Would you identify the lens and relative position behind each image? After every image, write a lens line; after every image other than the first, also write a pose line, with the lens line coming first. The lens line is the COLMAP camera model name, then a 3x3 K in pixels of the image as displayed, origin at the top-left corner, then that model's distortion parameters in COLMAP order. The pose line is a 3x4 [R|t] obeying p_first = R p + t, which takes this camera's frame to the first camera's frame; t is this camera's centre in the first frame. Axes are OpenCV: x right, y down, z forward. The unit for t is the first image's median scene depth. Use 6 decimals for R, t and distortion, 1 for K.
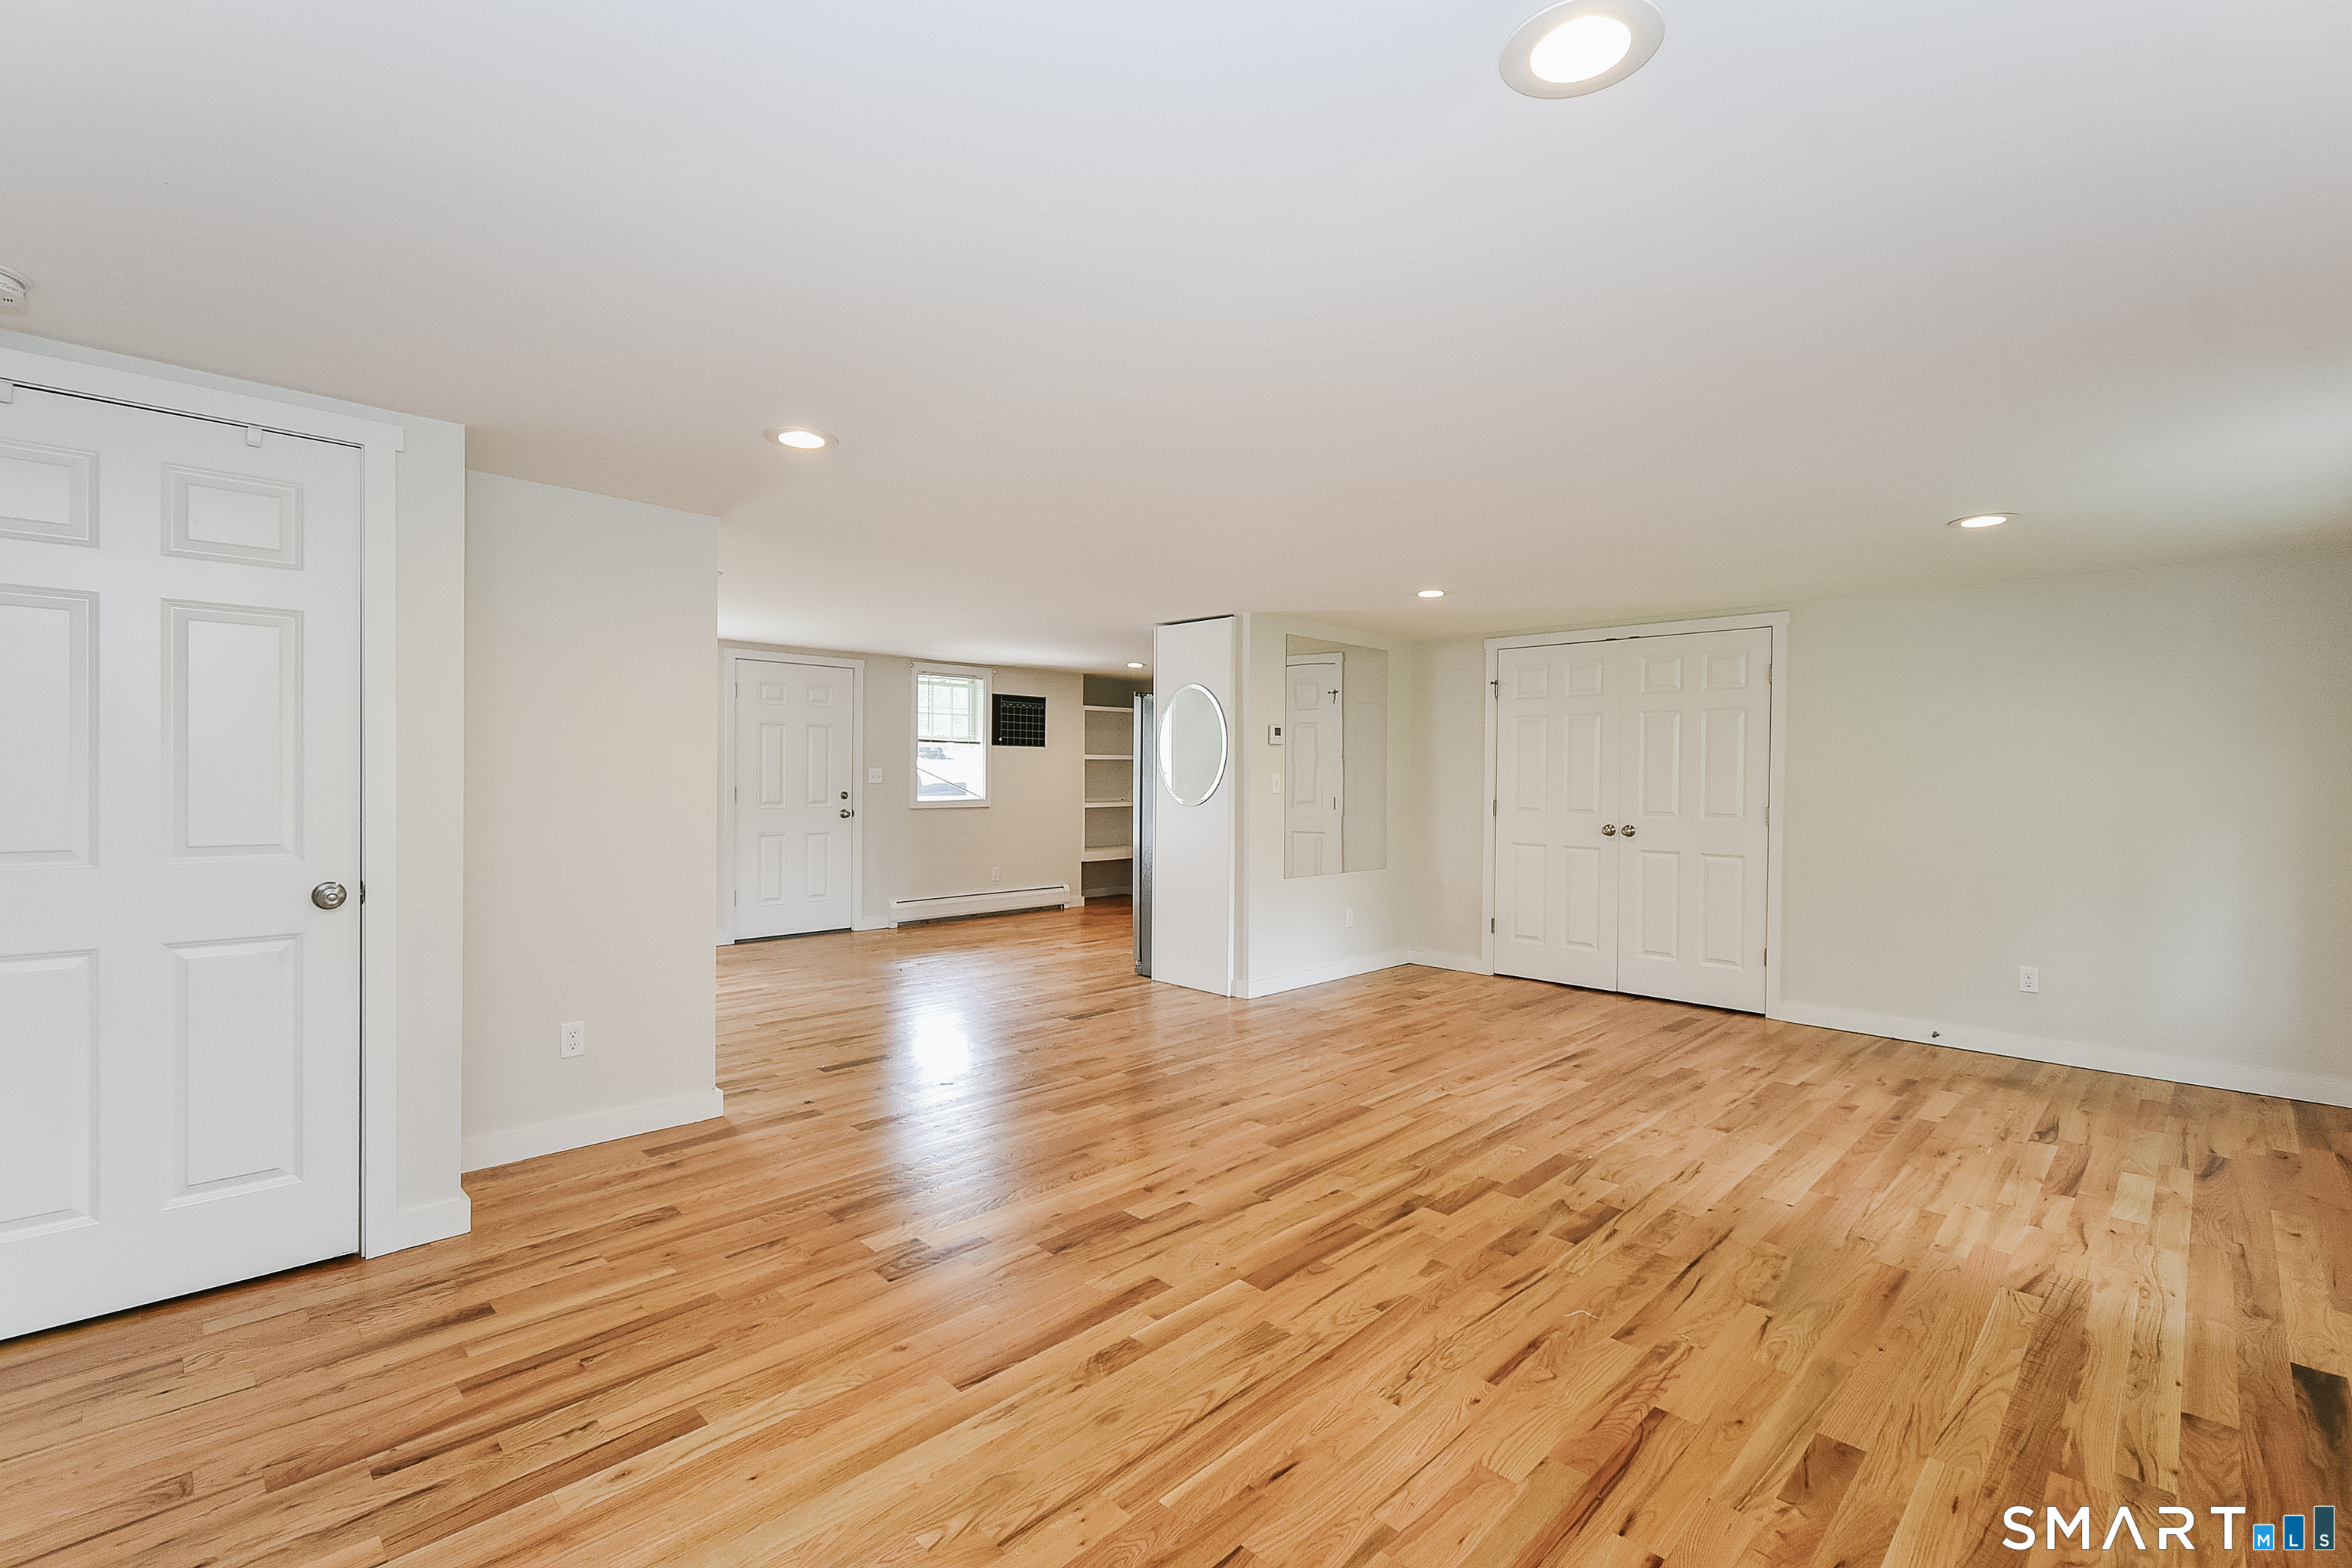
lens RADIAL K [[1030.9, 0, 1167.0], [0, 1030.9, 778.4], [0, 0, 1]] dist [0.010273, -0.004091]
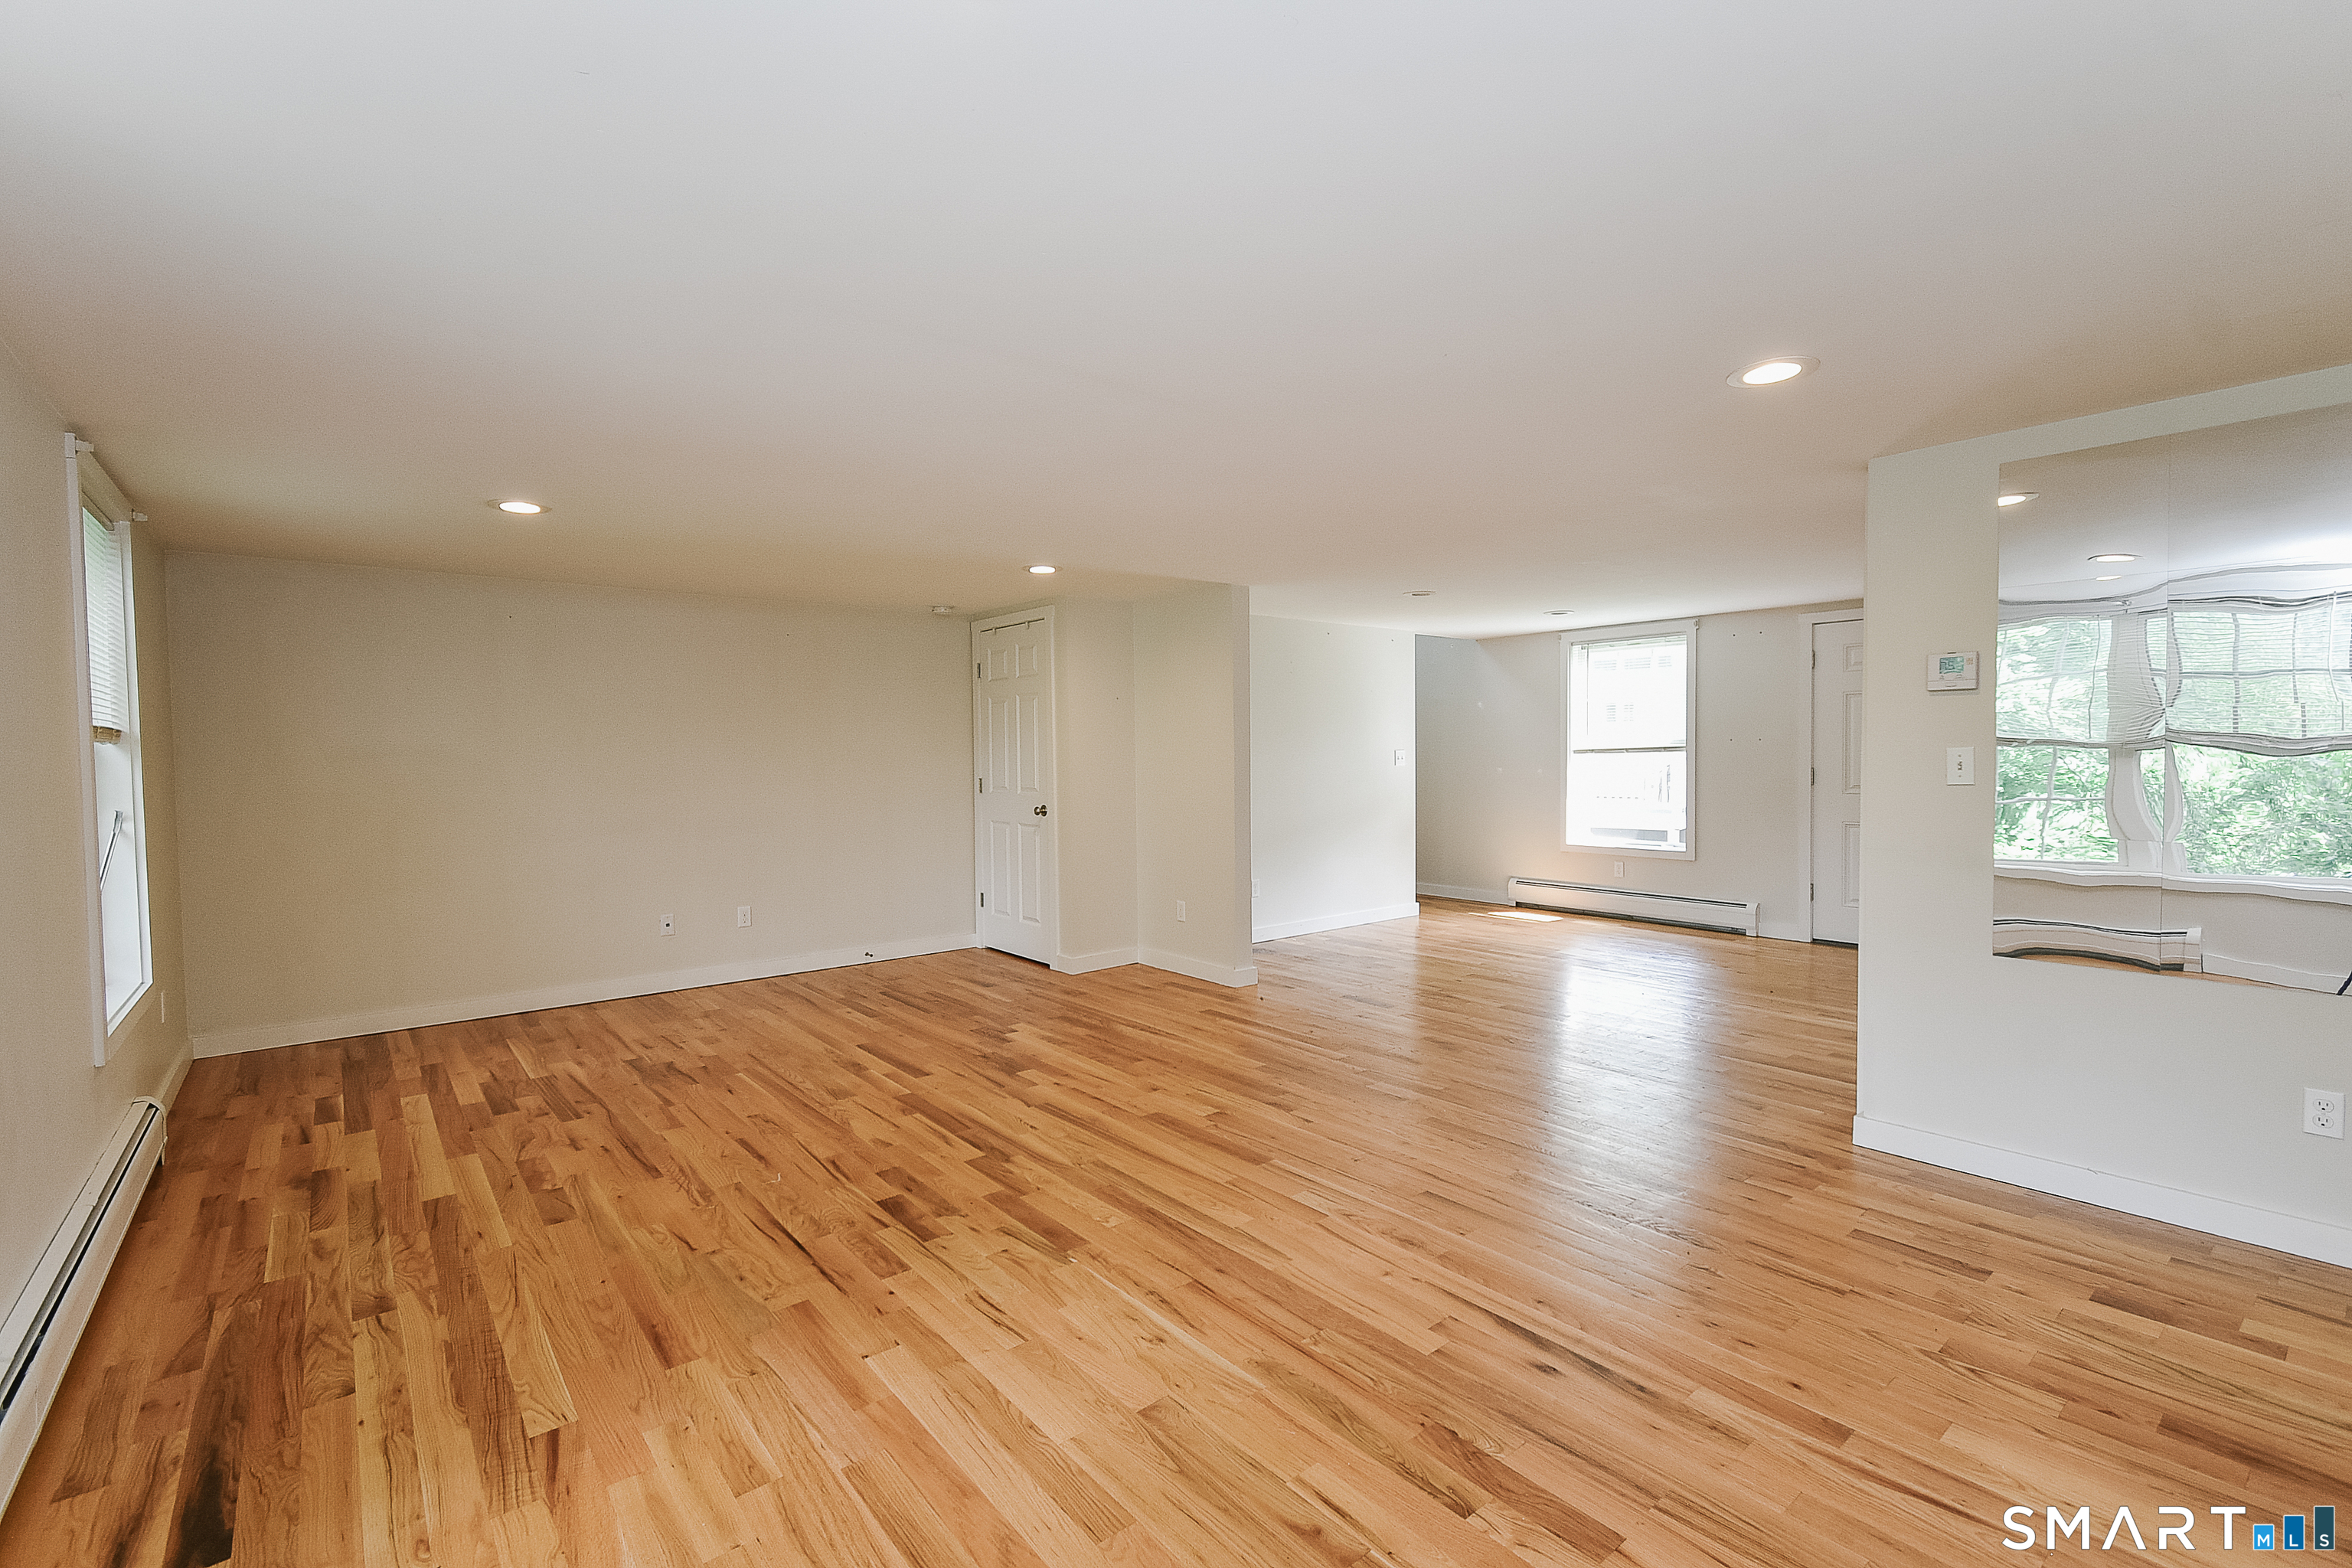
lens RADIAL K [[1030.9, 0, 1178.3], [0, 1030.9, 785.4], [0, 0, 1]] dist [0.010273, -0.004091]
pose [[-0.093935, 0.020069, -0.995376, 1.315592], [0.002174, 0.999799, 0.019953, 0.003353], [0.995576, -0.000290, -0.093960, 1.313500]]
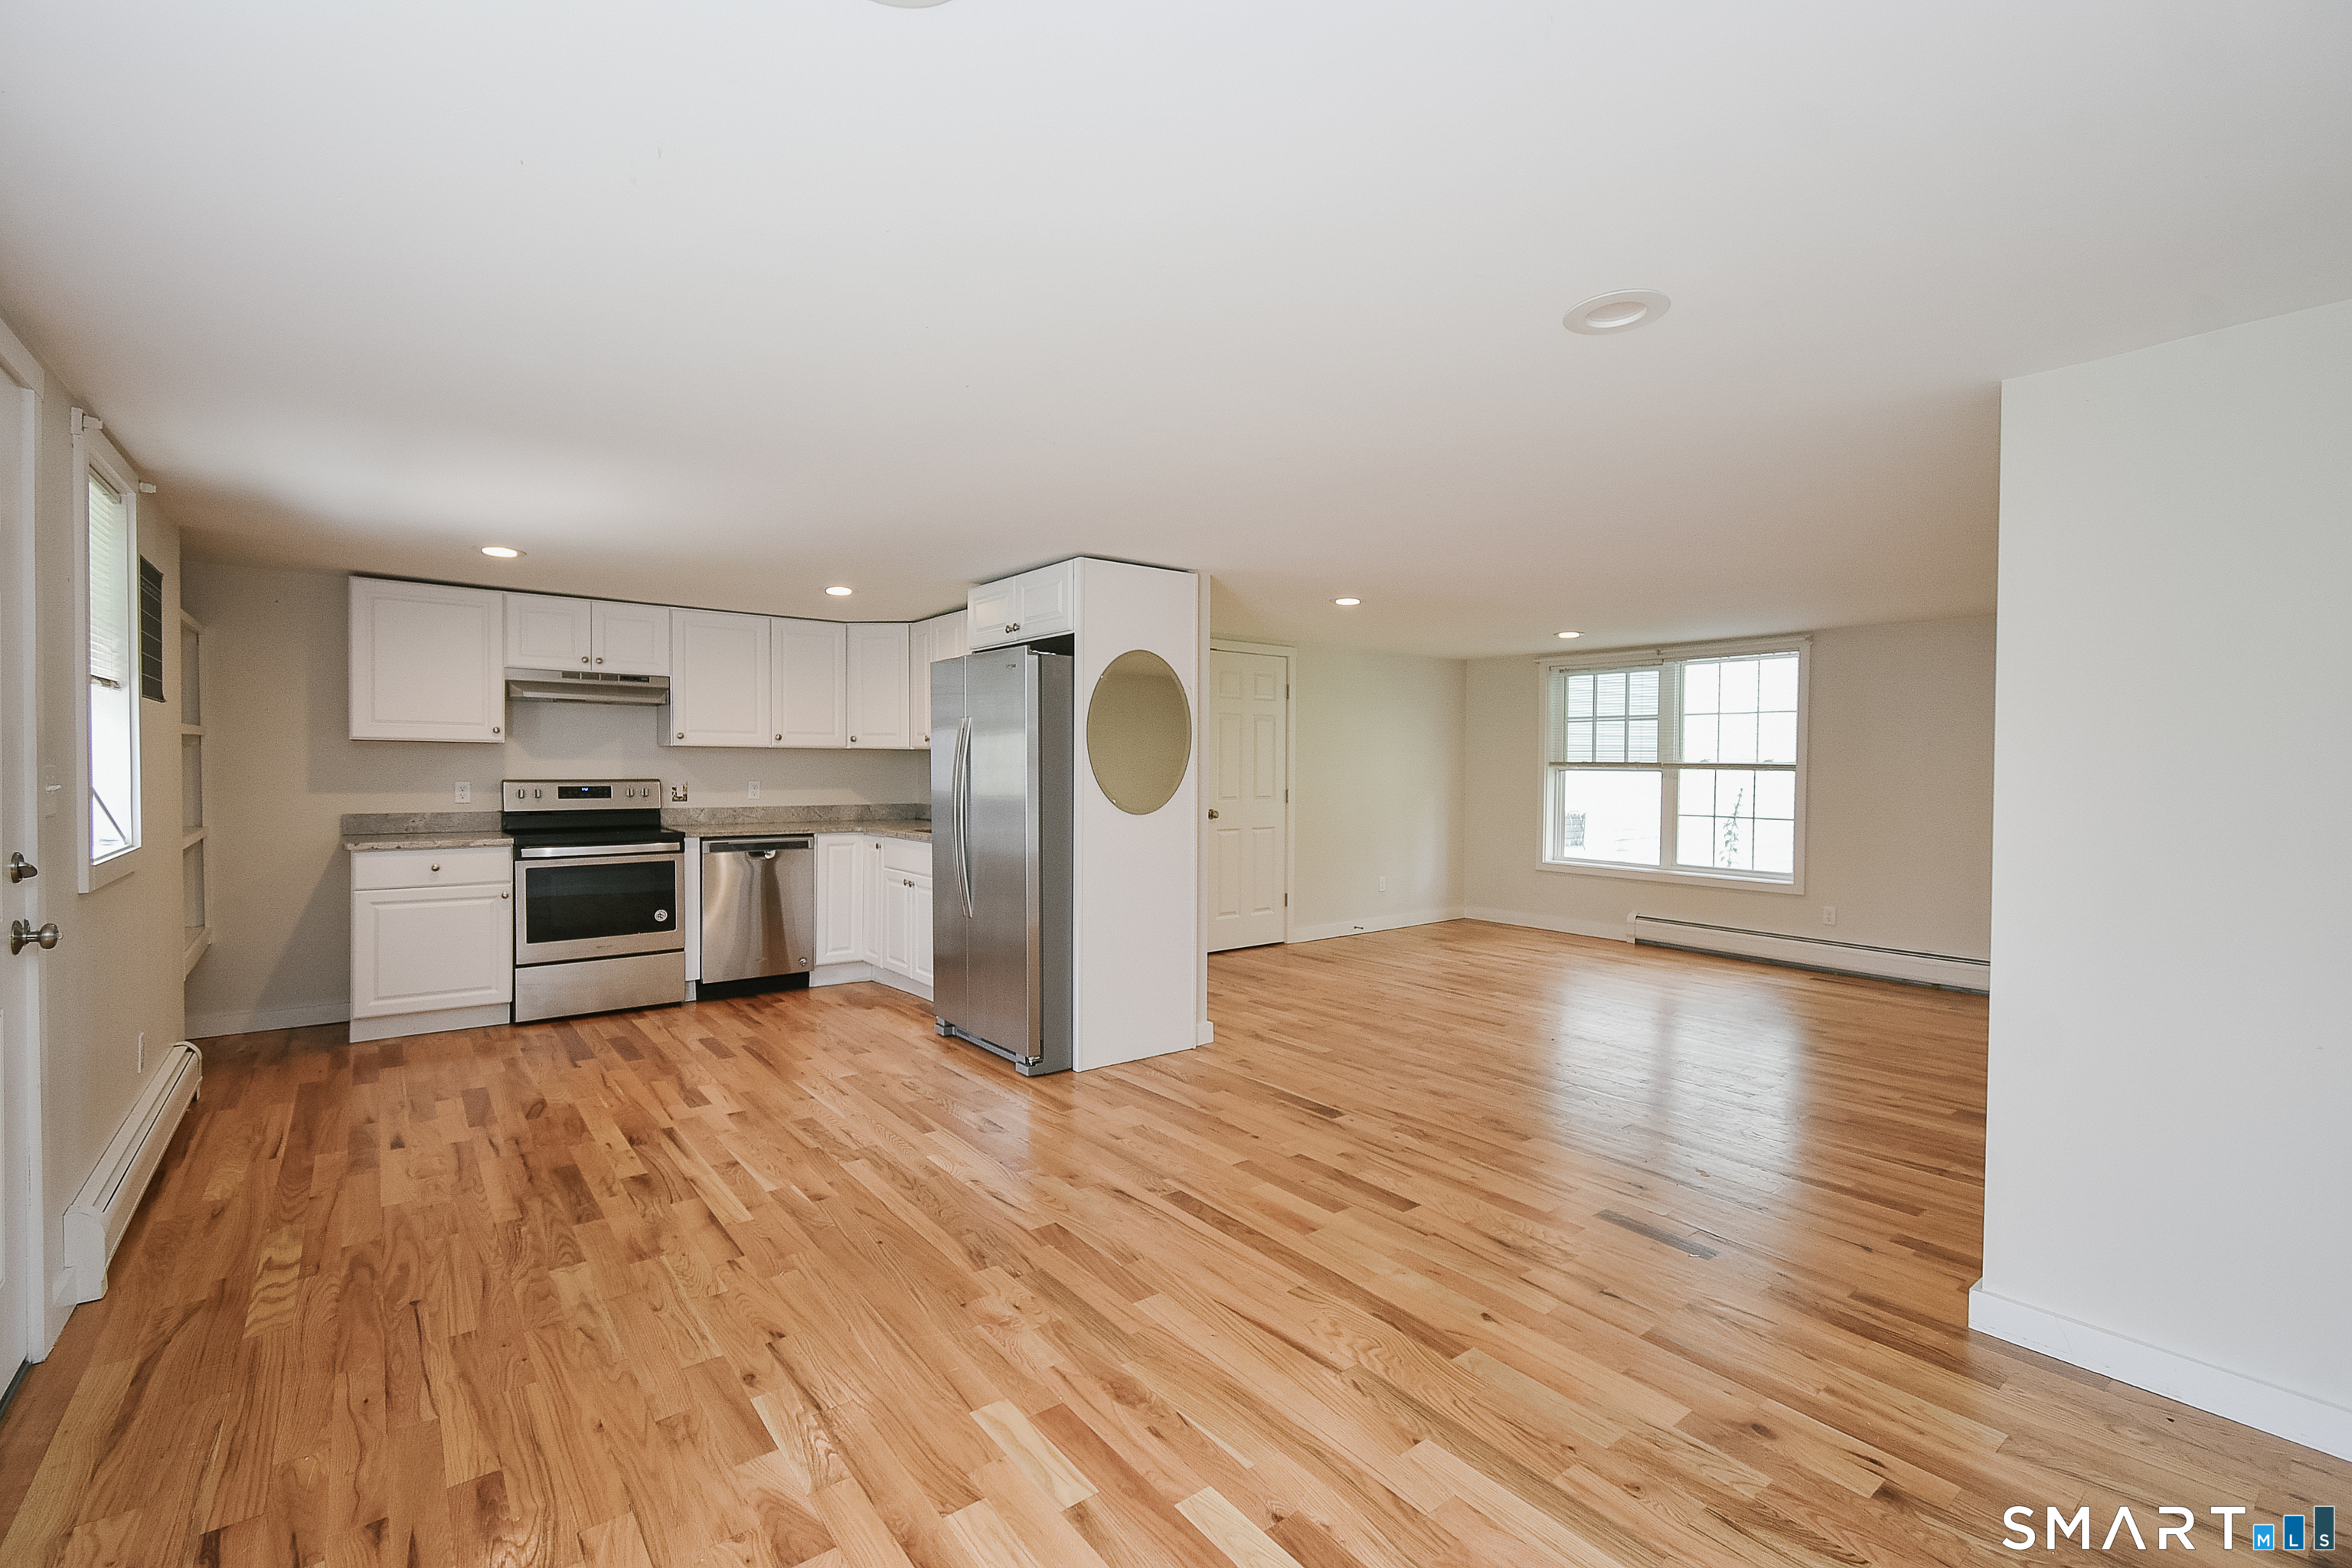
lens RADIAL K [[1030.9, 0, 1179.5], [0, 1030.9, 775.7], [0, 0, 1]] dist [0.010273, -0.004091]
pose [[0.124802, -0.020203, 0.991976, -1.432839], [-0.000025, 0.999793, 0.020365, -0.034796], [-0.992182, -0.002566, 0.124776, 1.779986]]
